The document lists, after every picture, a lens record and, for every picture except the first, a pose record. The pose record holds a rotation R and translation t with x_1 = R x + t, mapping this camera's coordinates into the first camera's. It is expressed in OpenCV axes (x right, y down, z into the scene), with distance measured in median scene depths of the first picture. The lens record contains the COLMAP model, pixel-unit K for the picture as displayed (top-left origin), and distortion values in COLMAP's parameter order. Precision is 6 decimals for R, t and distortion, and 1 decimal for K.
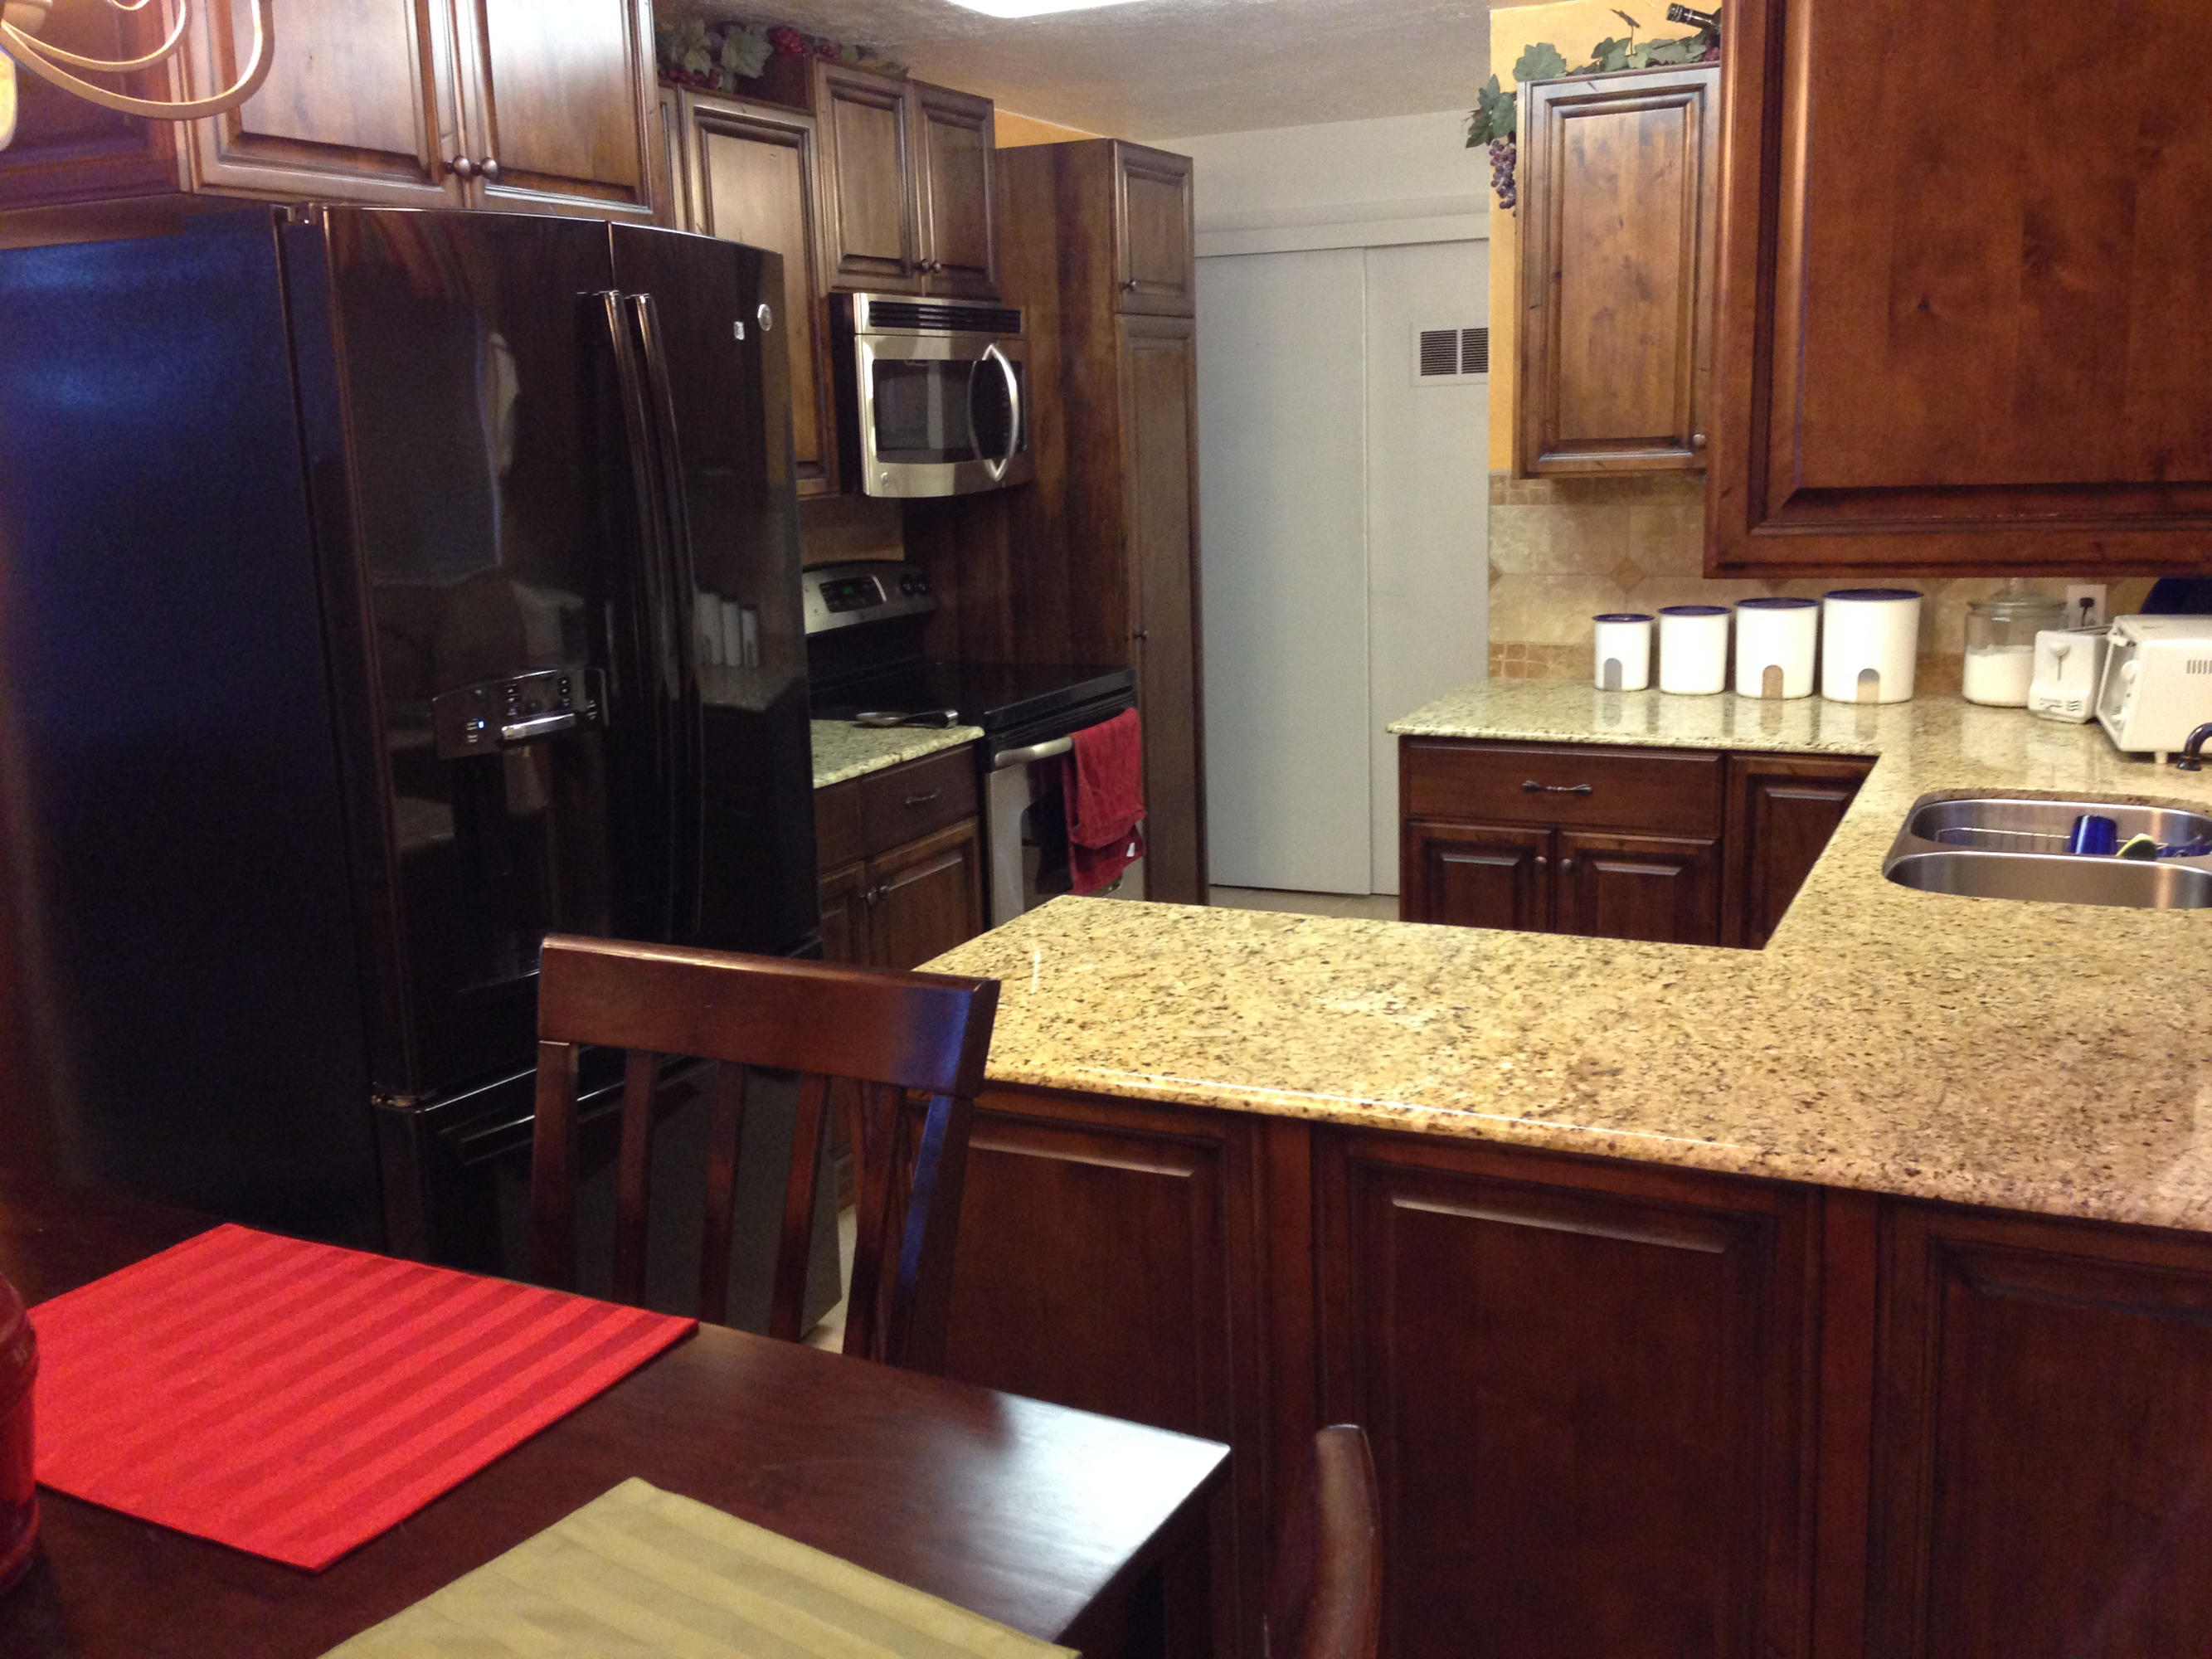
lens RADIAL K [[2039.0, 0, 1112.4], [0, 2039.0, 840.3], [0, 0, 1]] dist [0.041338, 0.000000]
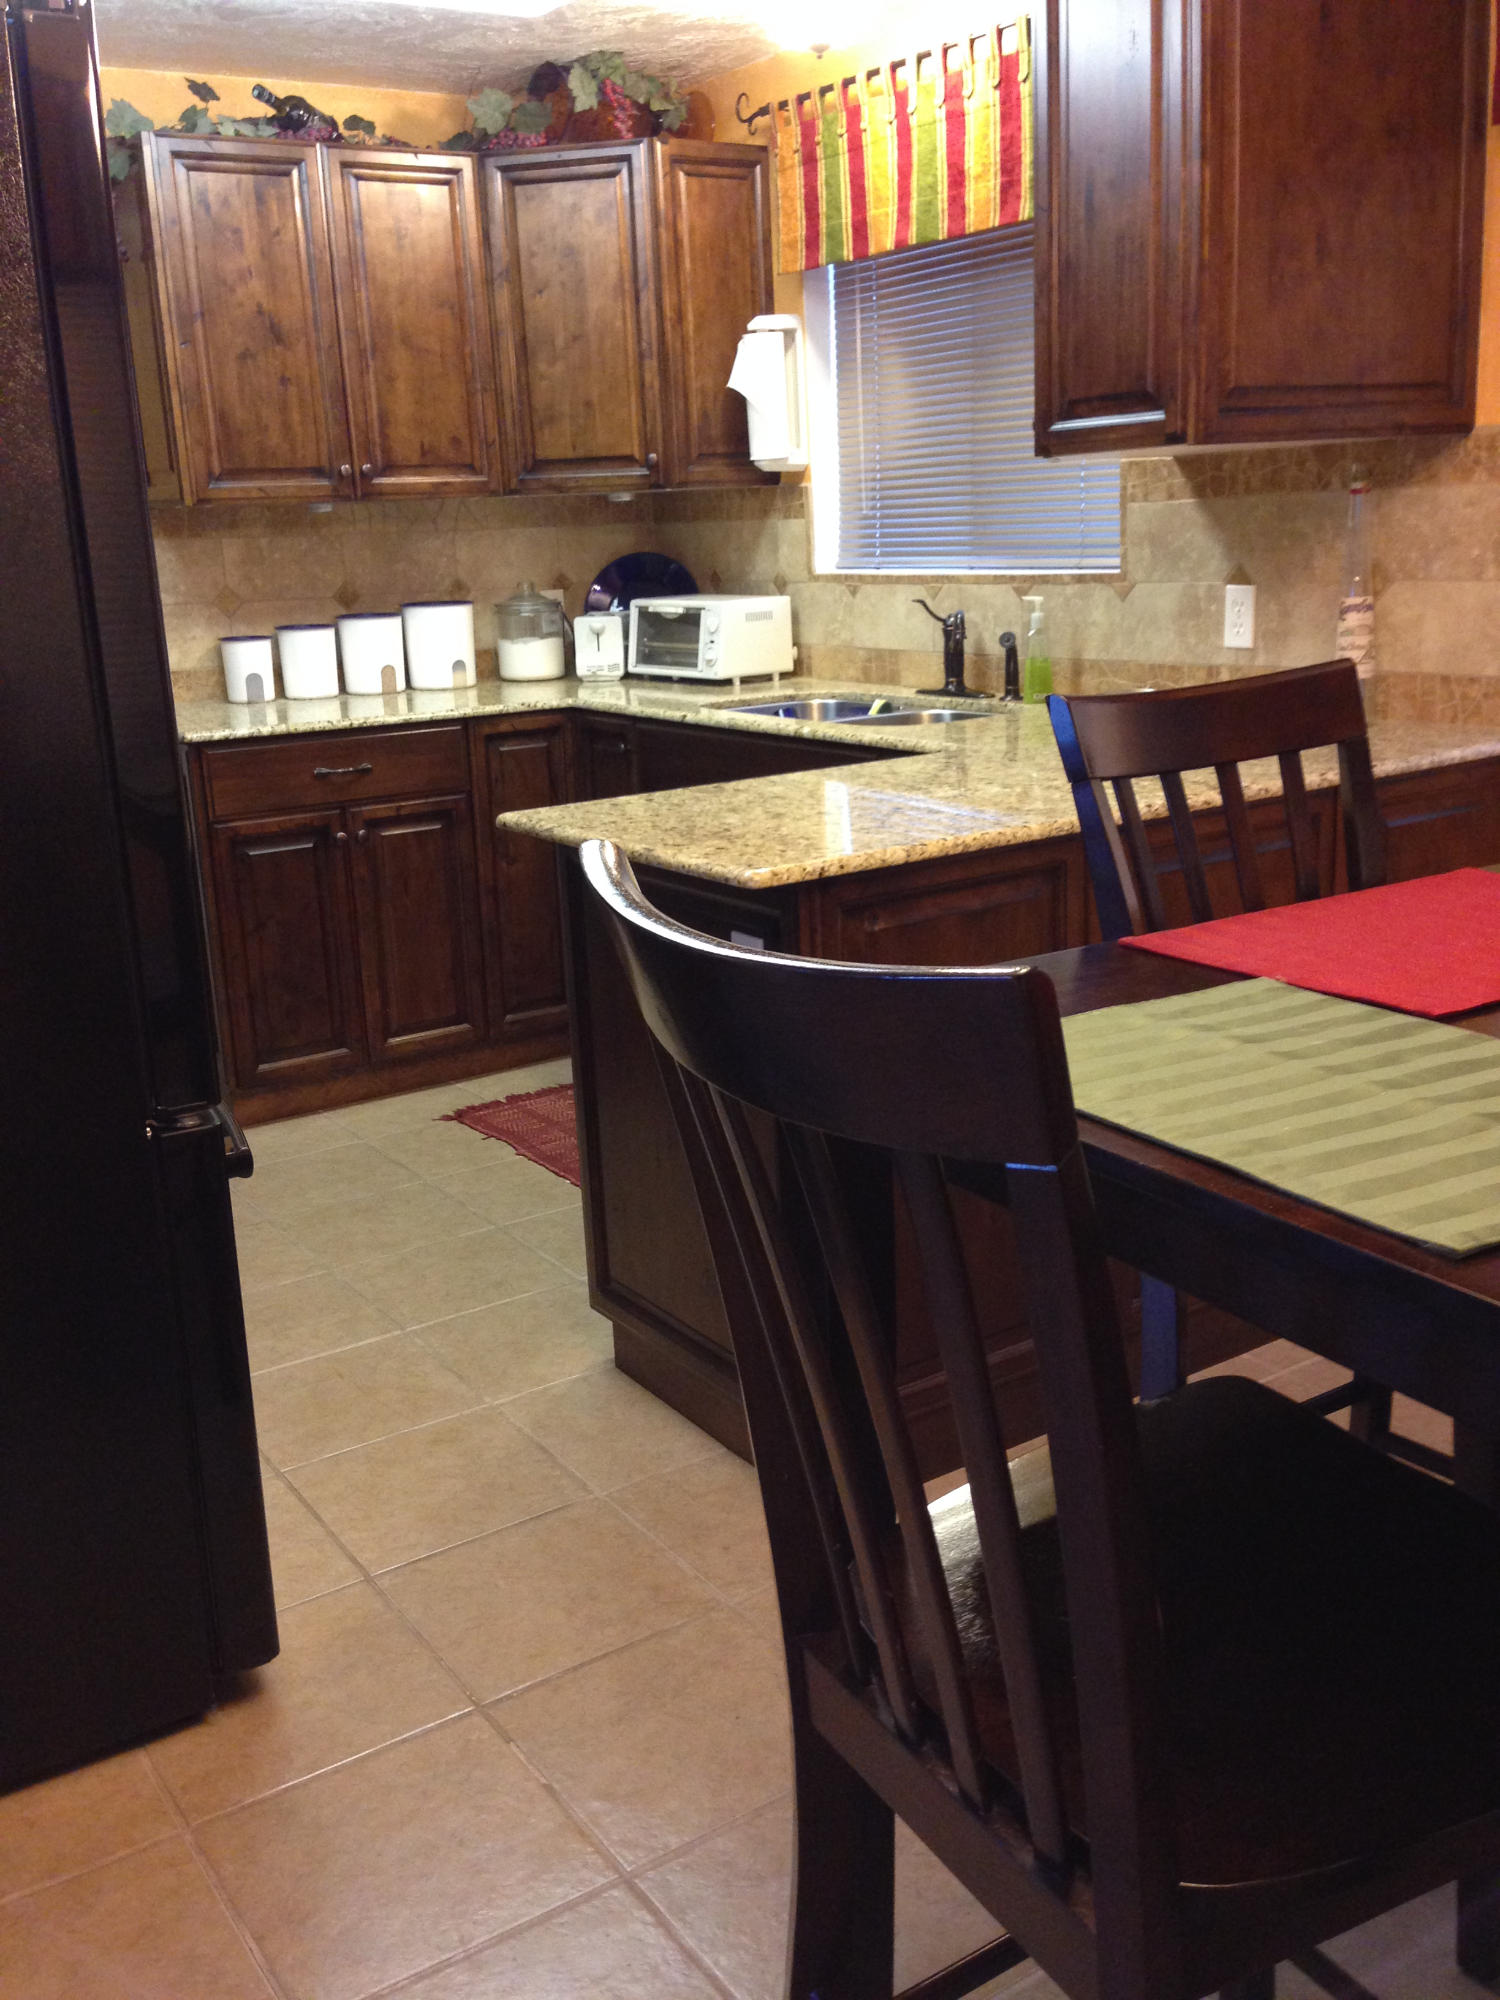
lens RADIAL K [[1843.4, 0, 770.2], [0, 1843.4, 980.5], [0, 0, 1]] dist [0.041338, 0.000000]
pose [[0.502568, -0.201779, 0.840661, -0.543583], [0.205228, 0.972432, 0.110717, 0.022966], [-0.839826, 0.116884, 0.530124, 0.259885]]
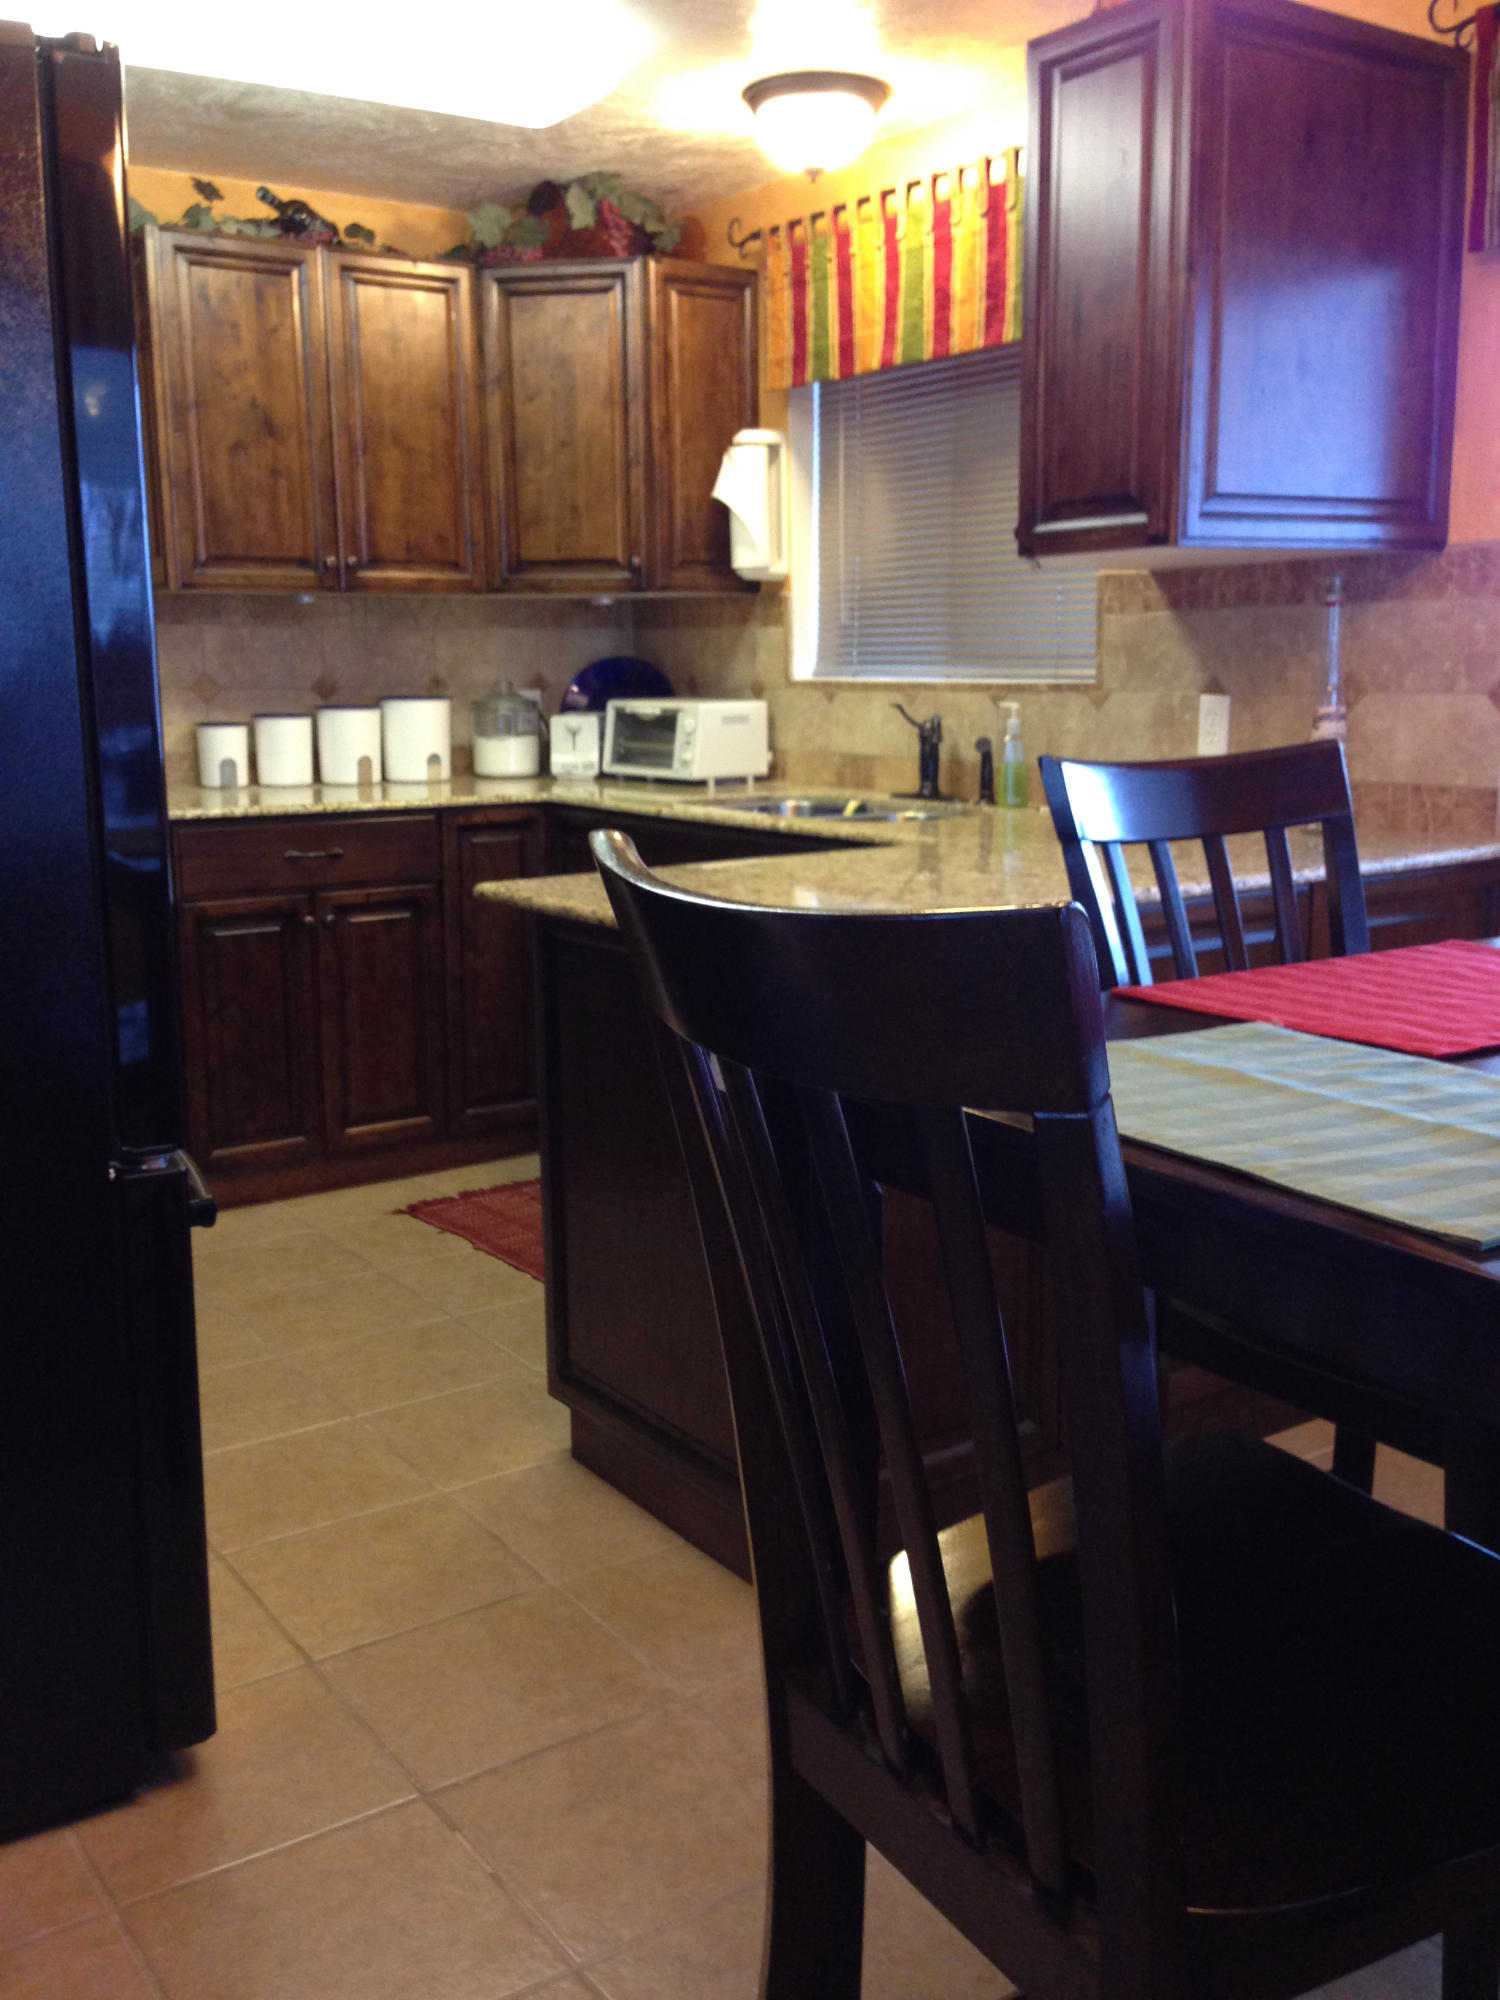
lens RADIAL K [[1843.4, 0, 768.6], [0, 1843.4, 988.1], [0, 0, 1]] dist [0.041338, 0.000000]
pose [[0.486578, -0.127383, 0.864301, -0.547665], [0.173513, 0.983695, 0.047297, 0.041997], [-0.856233, 0.126954, 0.500747, 0.271422]]
